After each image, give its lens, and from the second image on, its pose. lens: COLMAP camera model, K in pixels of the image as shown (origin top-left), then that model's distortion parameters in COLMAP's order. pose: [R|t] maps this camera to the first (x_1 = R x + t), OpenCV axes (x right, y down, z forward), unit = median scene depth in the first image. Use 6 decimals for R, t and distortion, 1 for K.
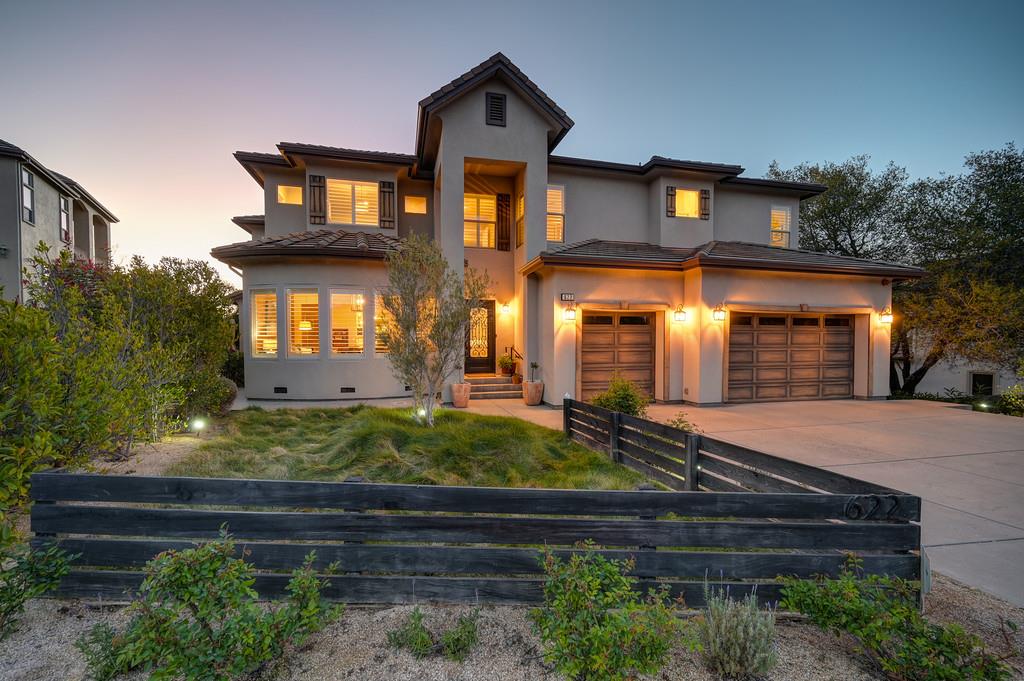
lens RADIAL K [[411.2, 0, 515.1], [0, 411.2, 340.8], [0, 0, 1]] dist [0.000859, 0.000108]
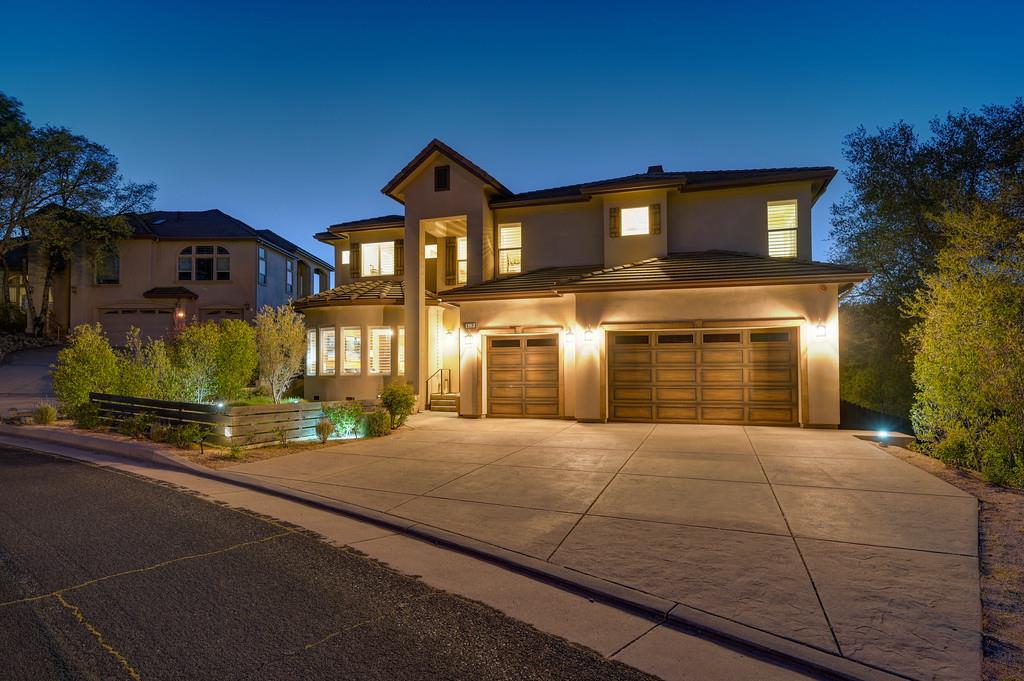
lens RADIAL K [[524.6, 0, 510.9], [0, 524.6, 345.8], [0, 0, 1]] dist [0.001429, -0.000730]
pose [[0.867090, -0.026760, -0.497433, 0.882437], [0.004067, 0.998903, -0.046648, 0.023516], [0.498135, 0.038426, 0.866248, -0.251389]]
